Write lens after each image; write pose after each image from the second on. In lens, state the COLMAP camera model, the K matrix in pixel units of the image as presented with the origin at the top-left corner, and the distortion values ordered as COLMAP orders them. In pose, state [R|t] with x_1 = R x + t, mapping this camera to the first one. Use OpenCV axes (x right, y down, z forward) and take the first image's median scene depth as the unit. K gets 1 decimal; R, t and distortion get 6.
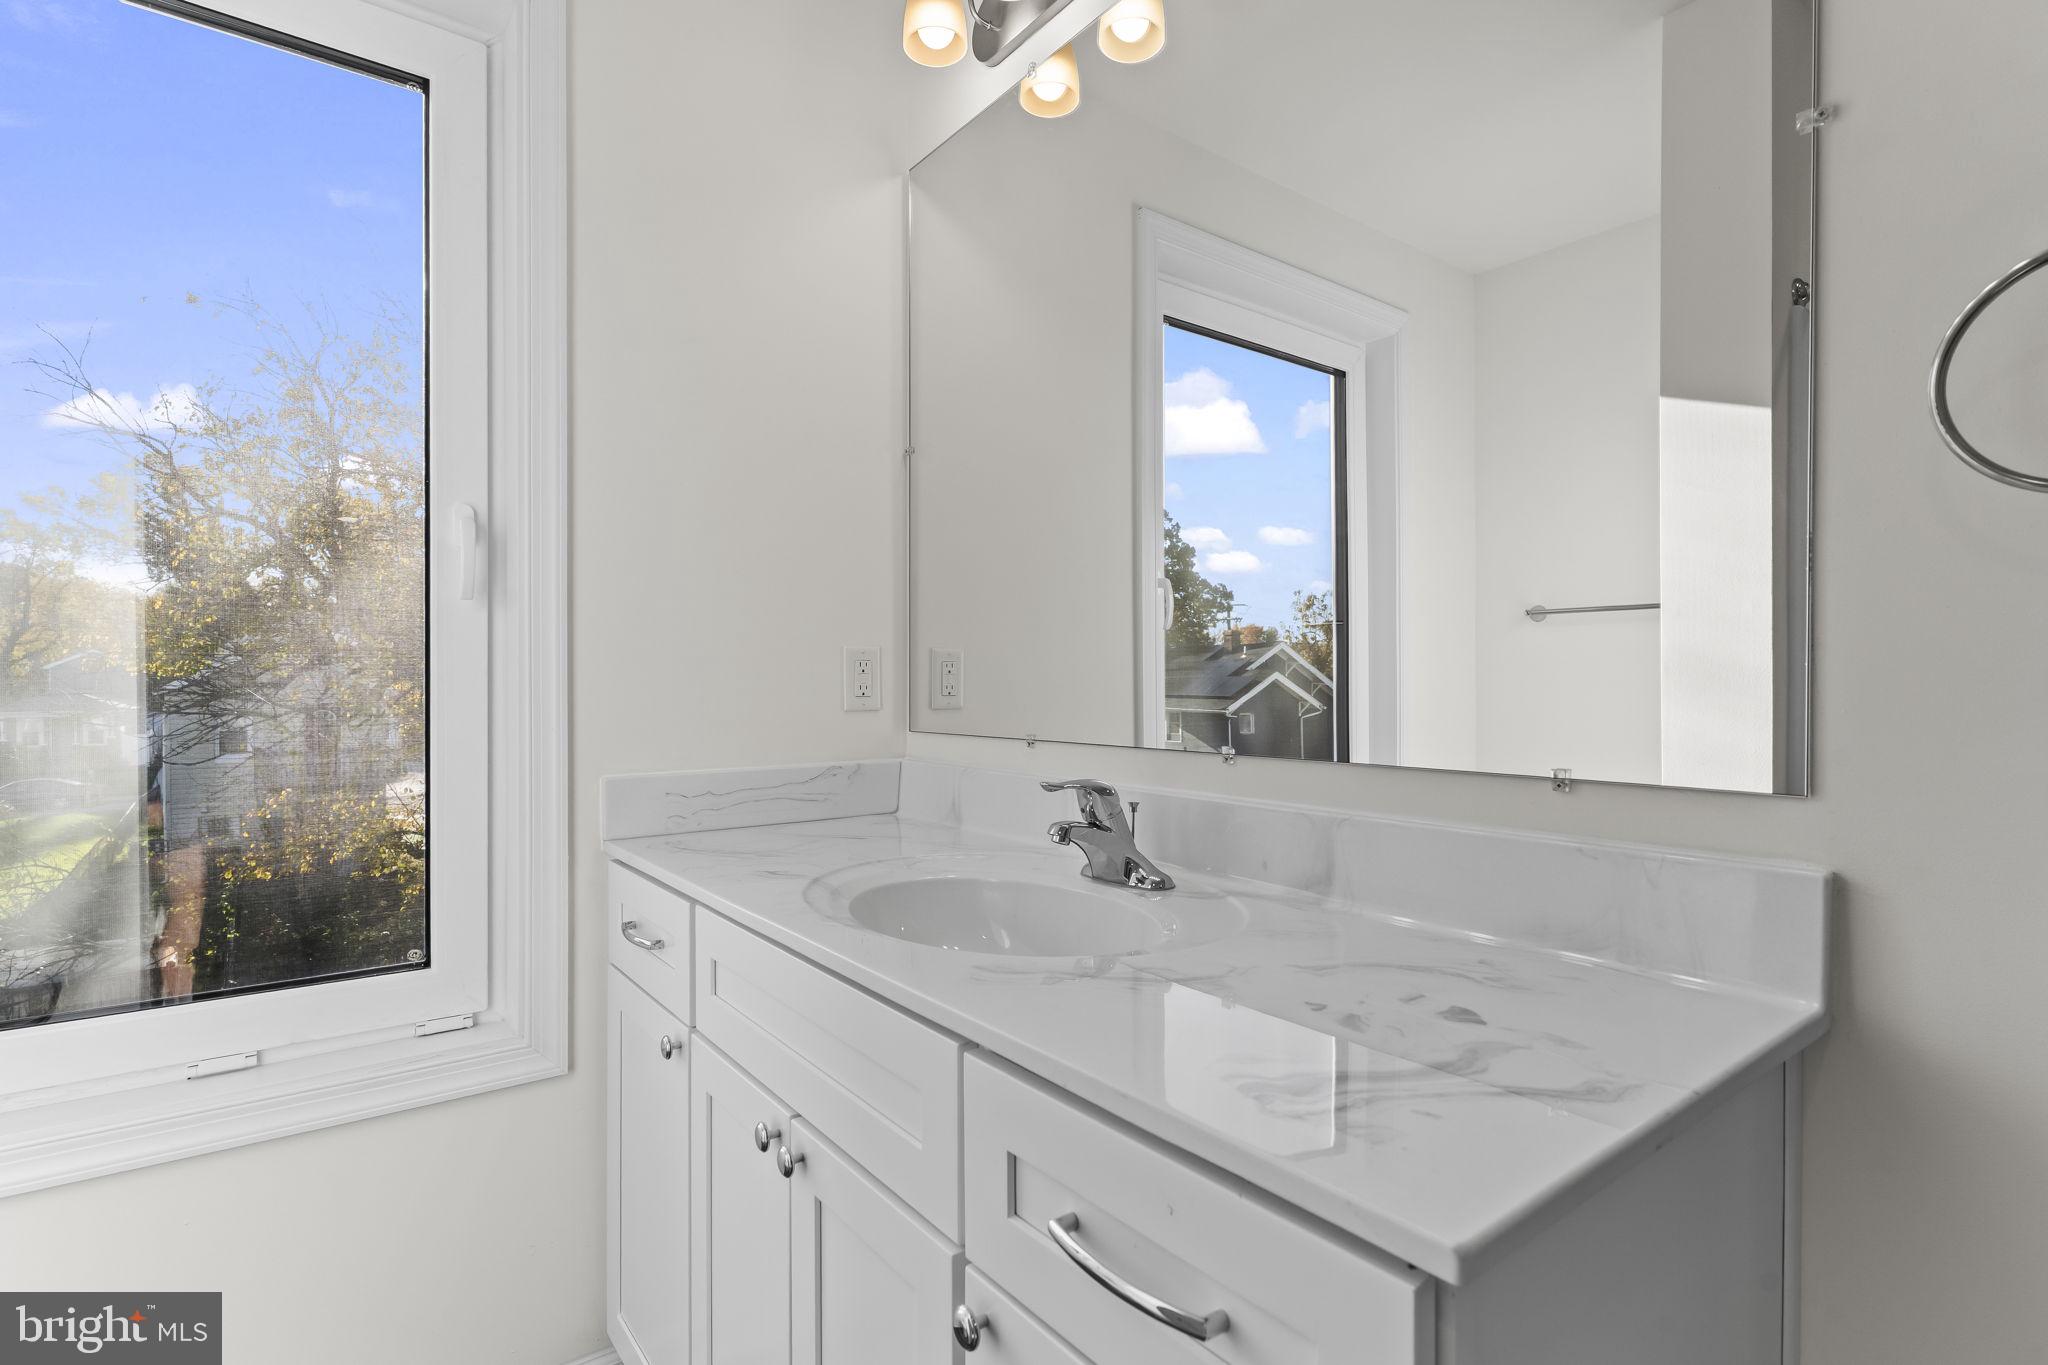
lens RADIAL K [[972.5, 0, 1003.8], [0, 972.5, 692.5], [0, 0, 1]] dist [0.002774, 0.001434]
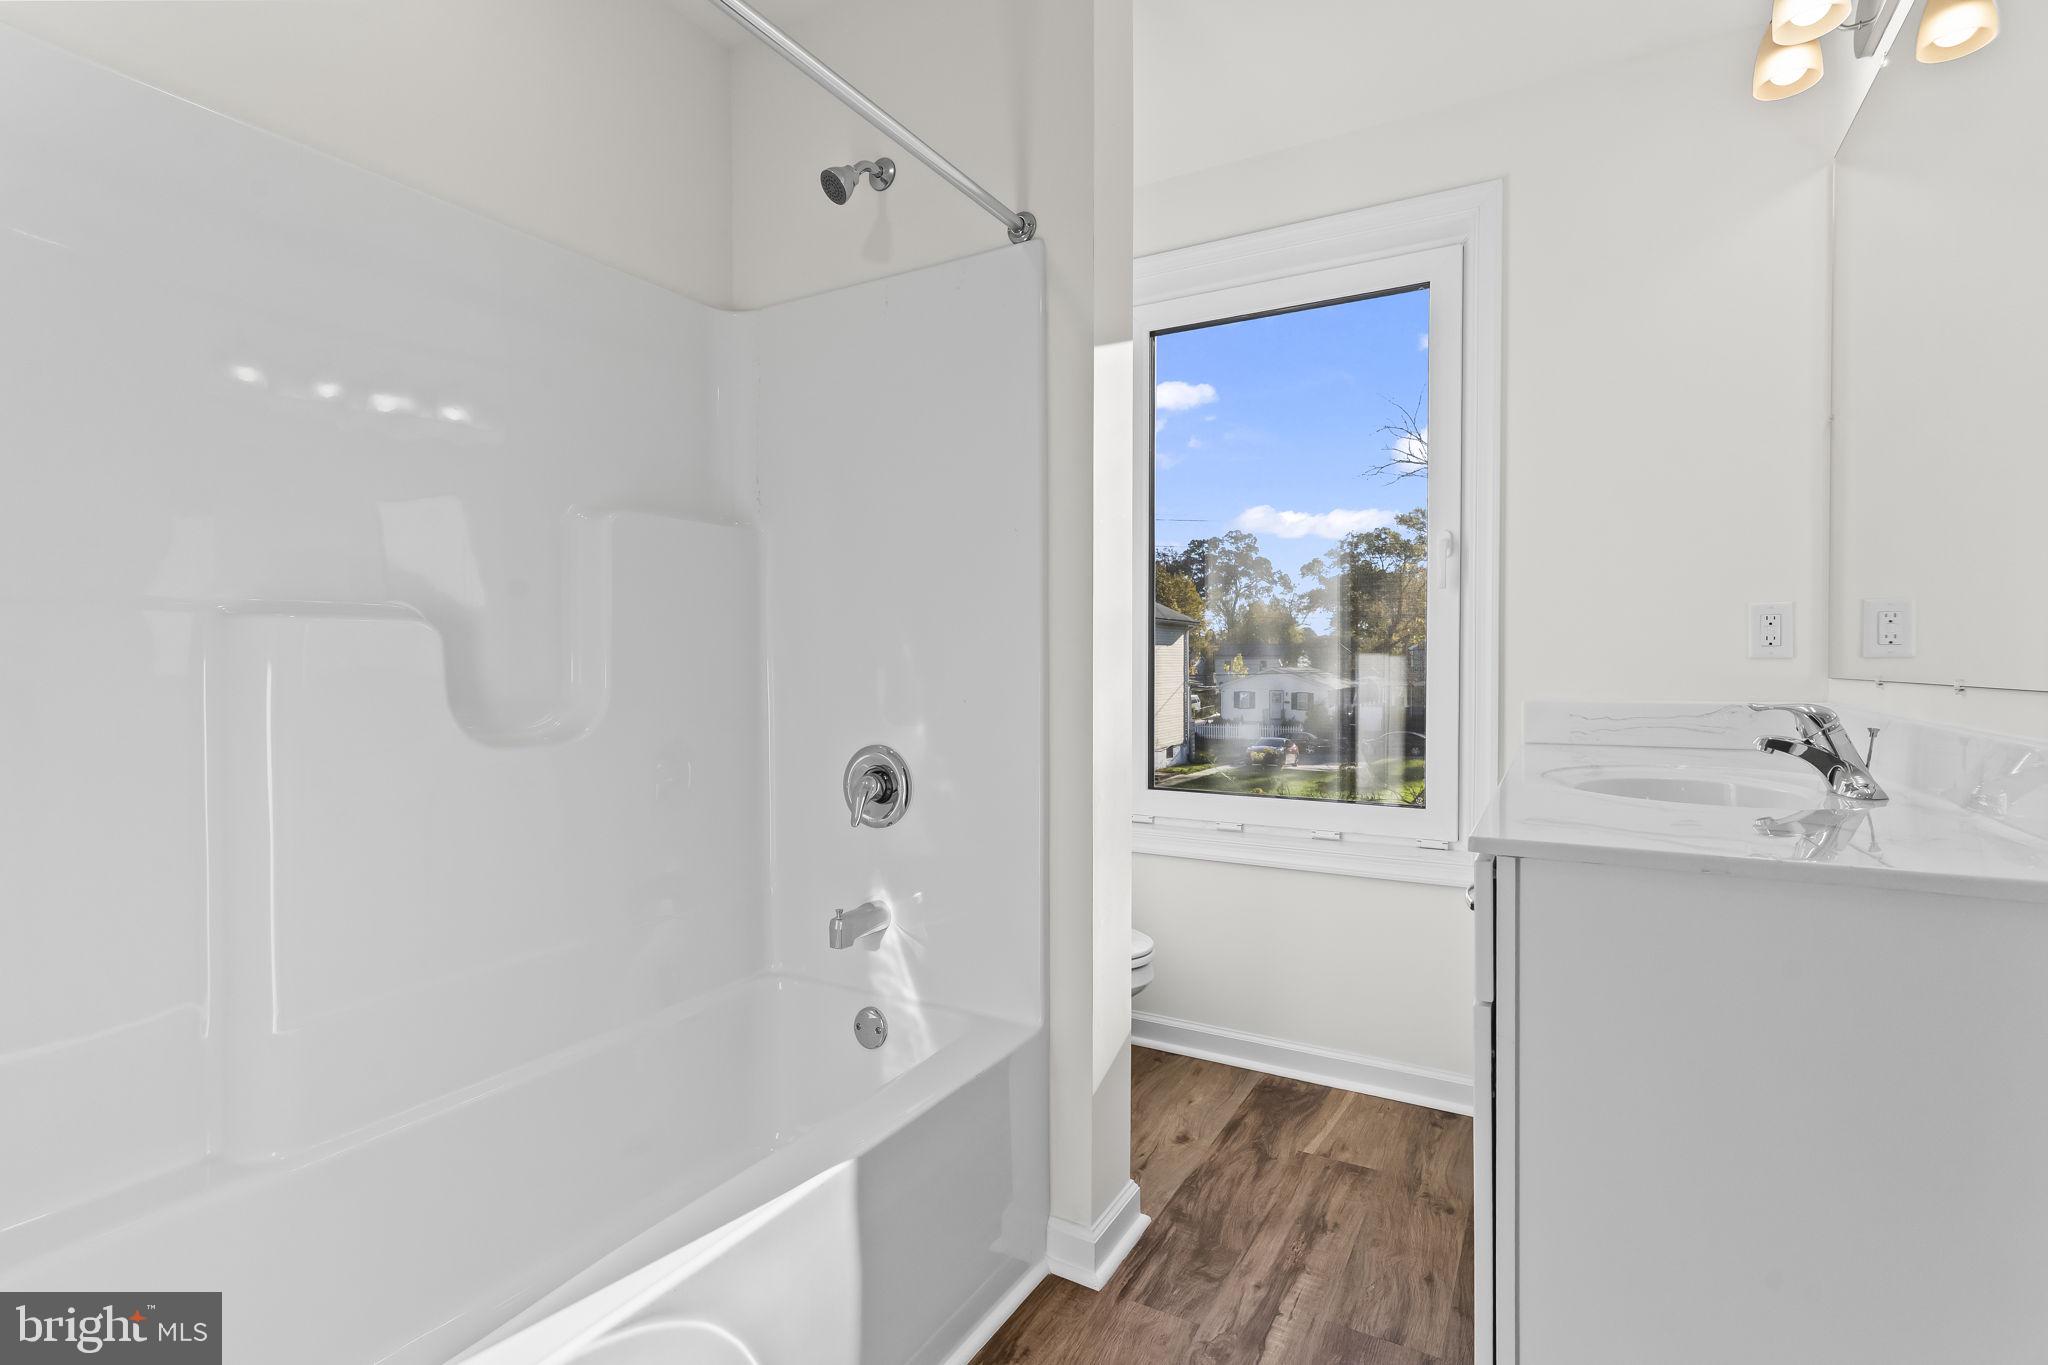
lens RADIAL K [[972.5, 0, 1020.2], [0, 972.5, 675.8], [0, 0, 1]] dist [0.002774, 0.001434]
pose [[0.406564, 0.009870, -0.913569, 0.542025], [-0.000603, 0.999944, 0.010535, 0.027479], [0.913622, -0.003733, 0.406548, -0.268300]]
